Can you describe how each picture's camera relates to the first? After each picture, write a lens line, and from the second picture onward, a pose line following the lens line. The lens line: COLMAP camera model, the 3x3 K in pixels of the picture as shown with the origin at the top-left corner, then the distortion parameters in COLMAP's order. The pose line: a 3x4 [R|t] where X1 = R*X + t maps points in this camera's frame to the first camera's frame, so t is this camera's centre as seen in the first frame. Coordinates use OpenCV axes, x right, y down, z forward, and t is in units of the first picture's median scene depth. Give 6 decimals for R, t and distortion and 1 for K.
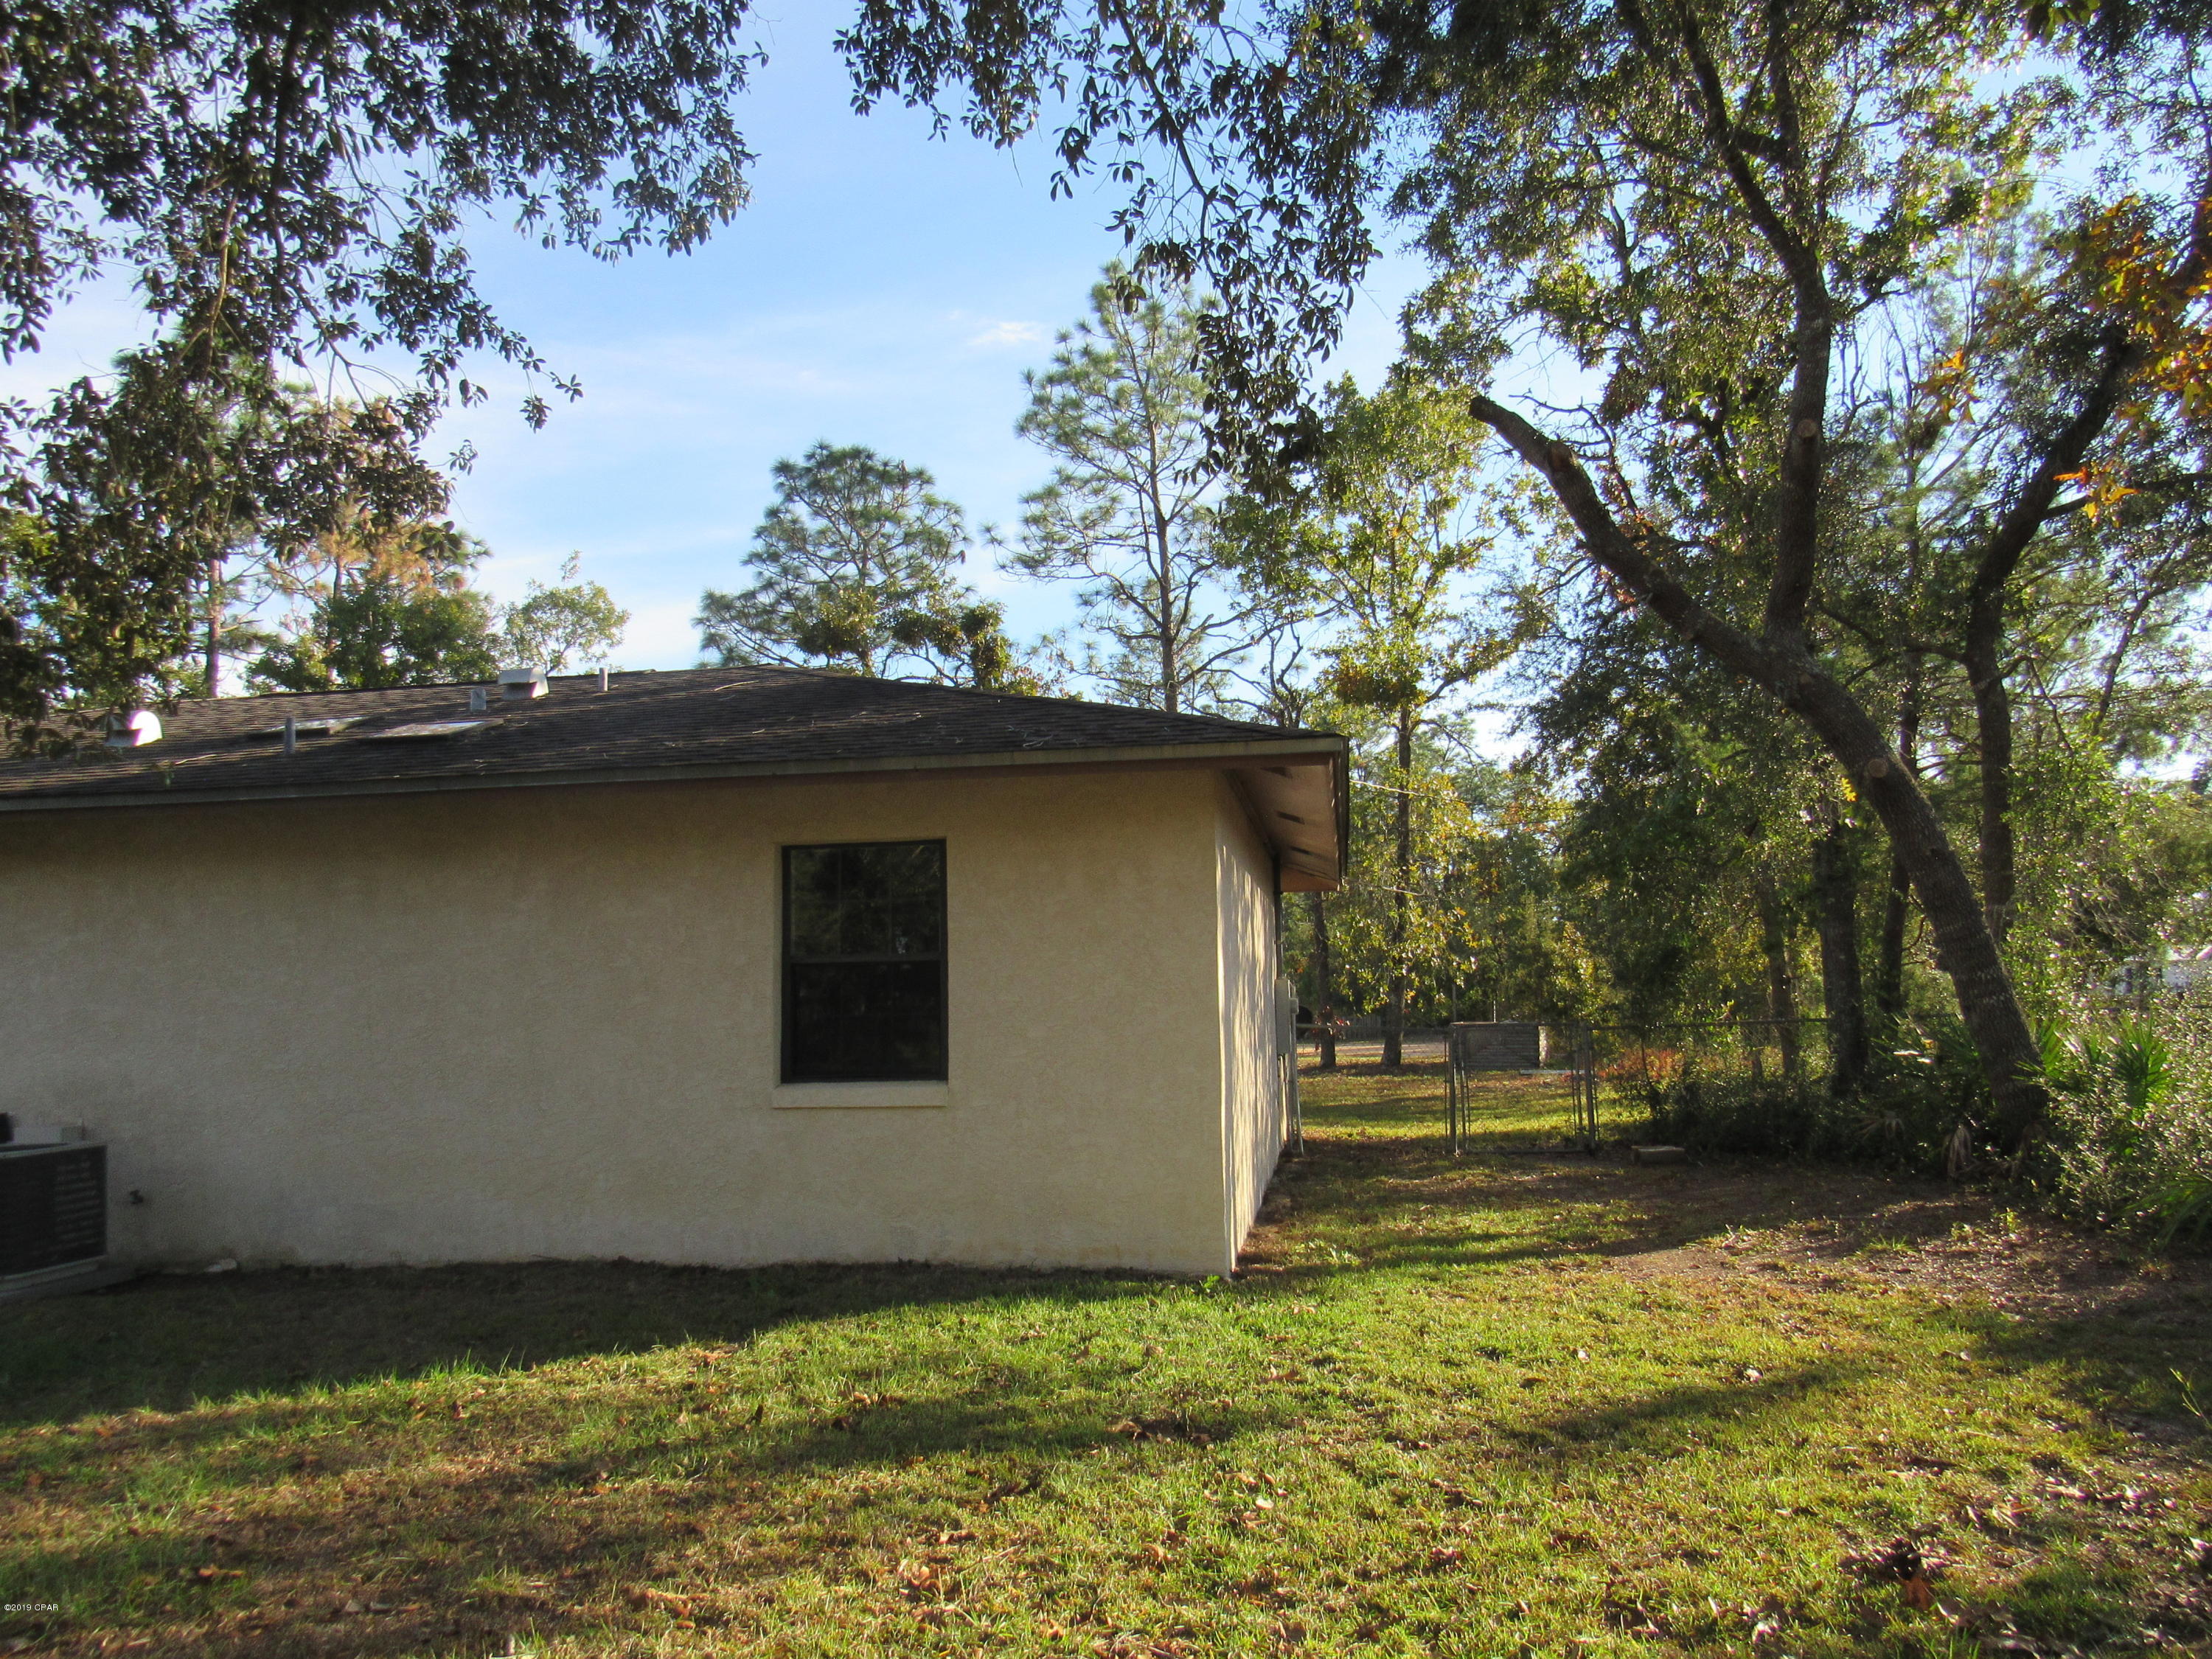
lens RADIAL K [[1579.1, 0, 1108.5], [0, 1579.1, 823.6], [0, 0, 1]] dist [0.004353, -0.002195]
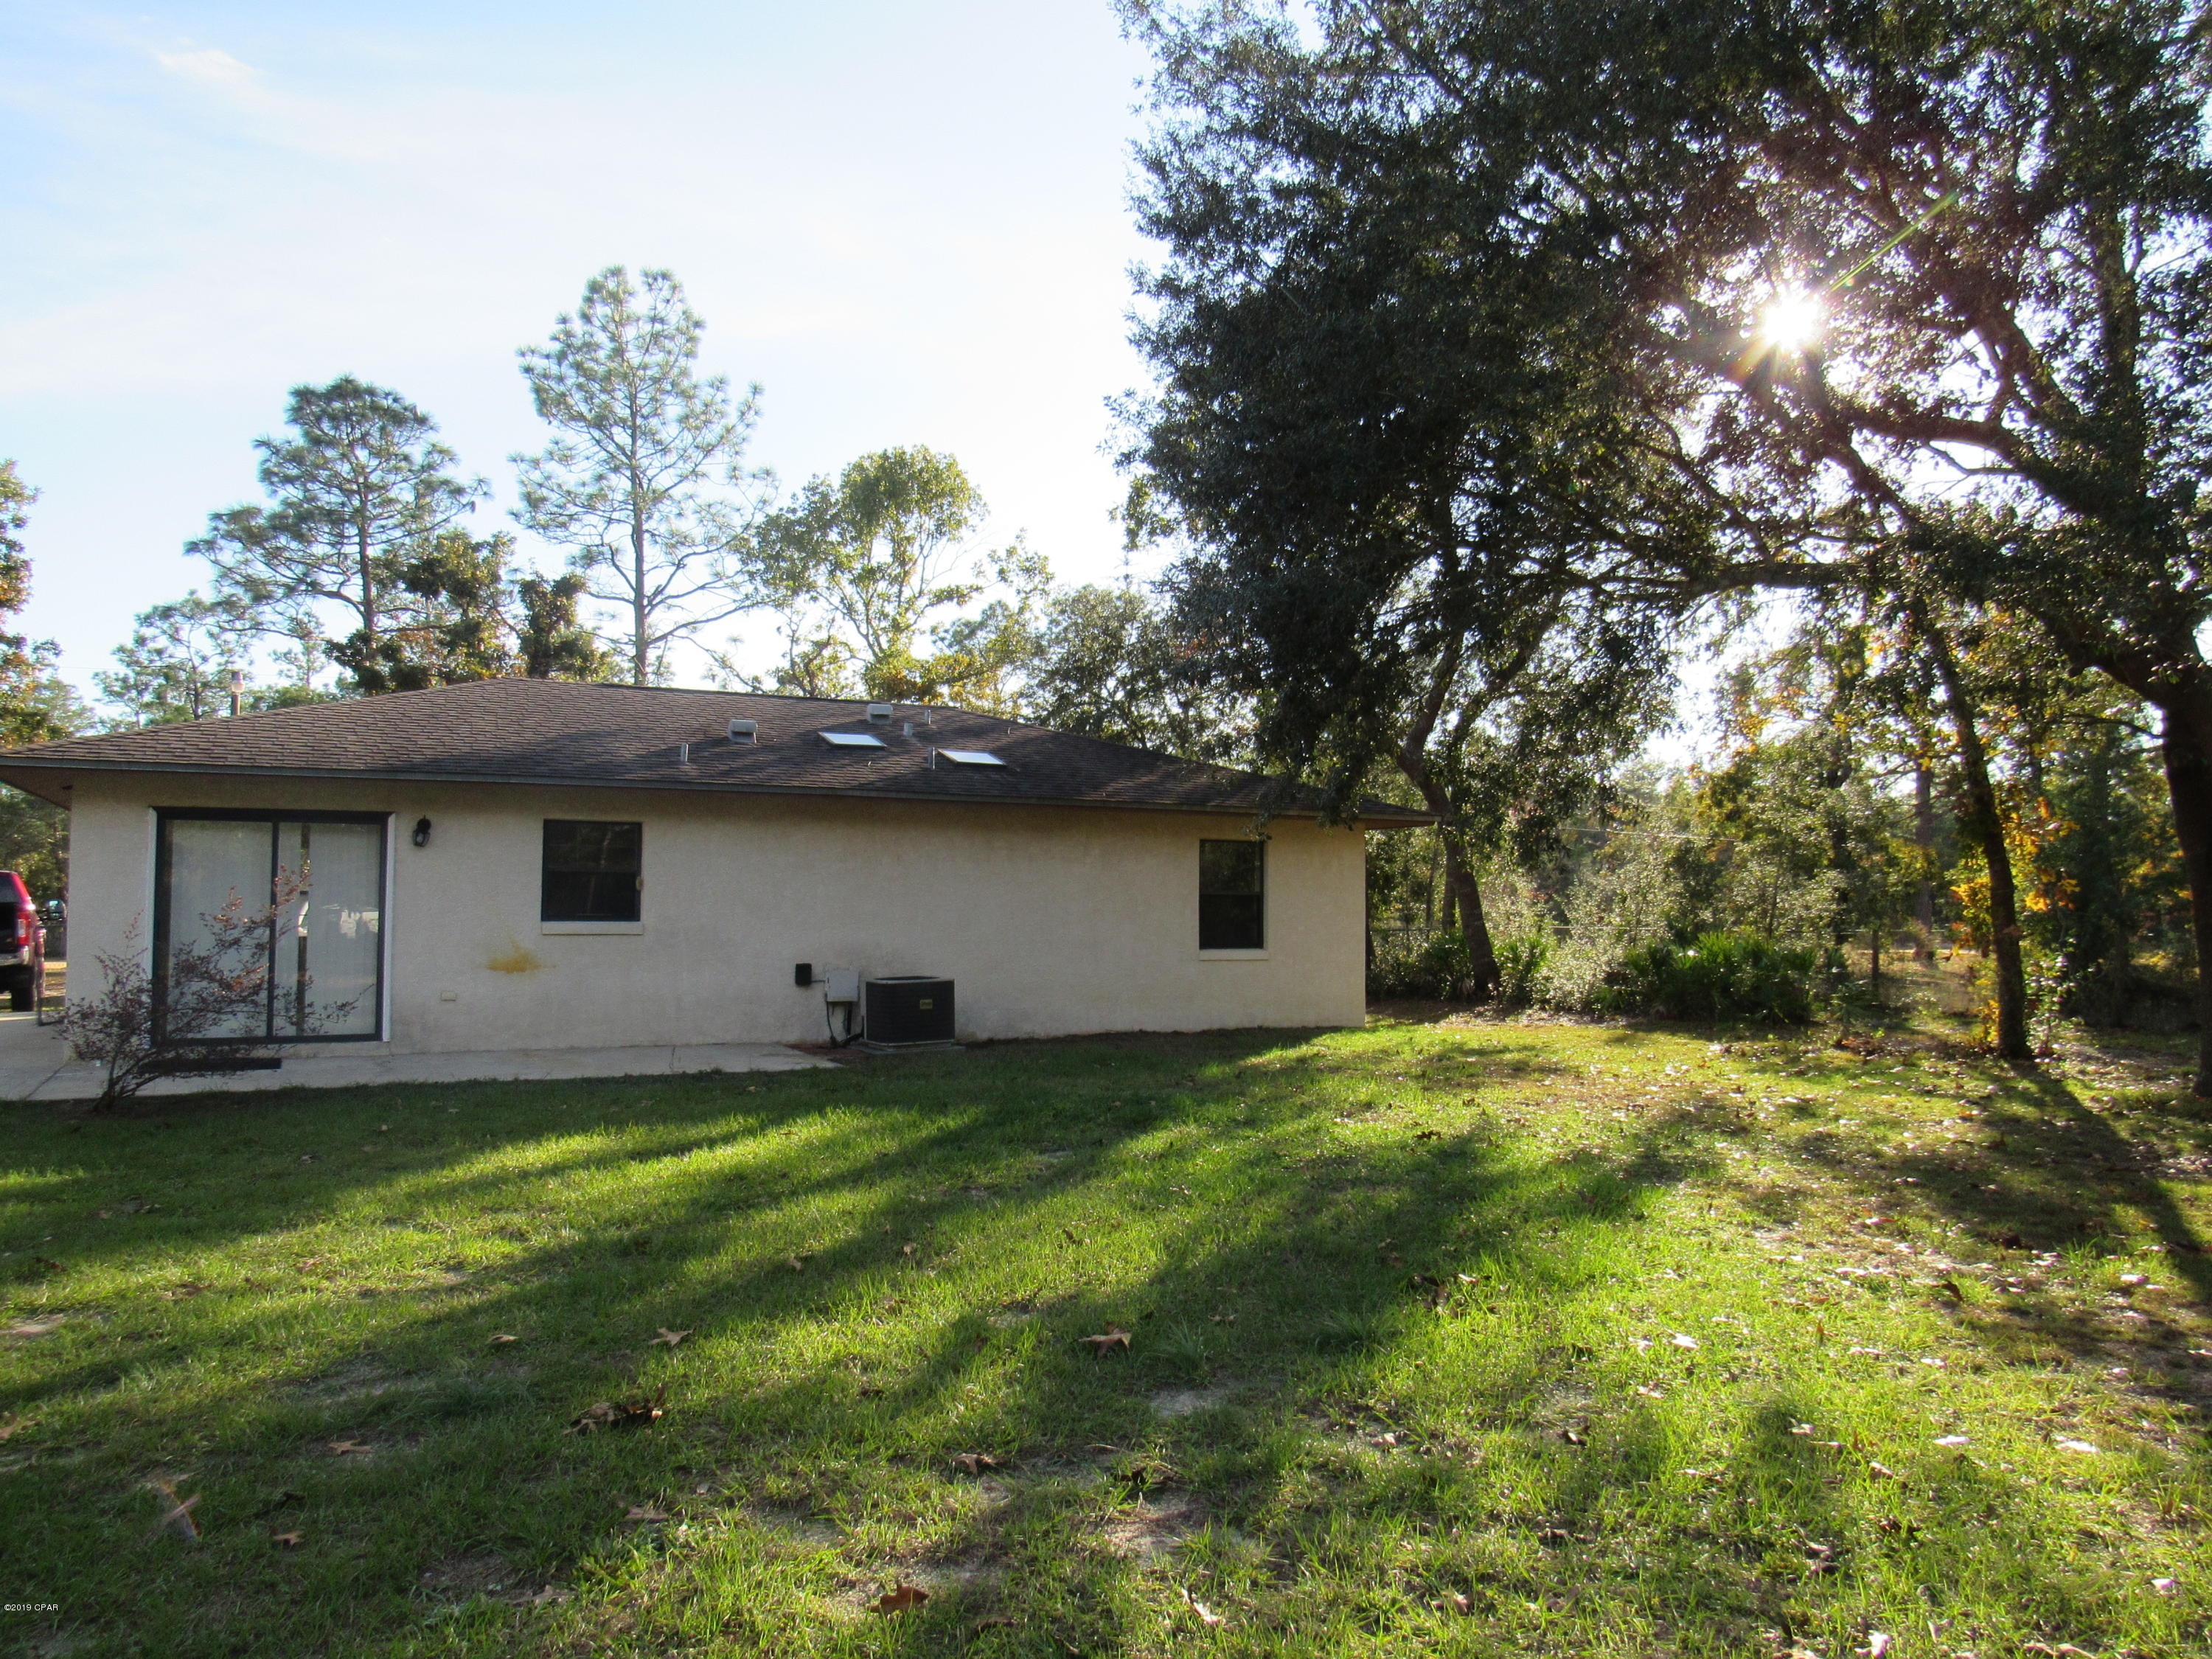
lens RADIAL K [[1579.1, 0, 1104.2], [0, 1579.1, 831.6], [0, 0, 1]] dist [0.004353, -0.002195]
pose [[0.810958, 0.051706, 0.582815, -0.365239], [-0.081496, 0.996360, 0.025004, -0.008744], [-0.579400, -0.067774, 0.812220, -0.153264]]
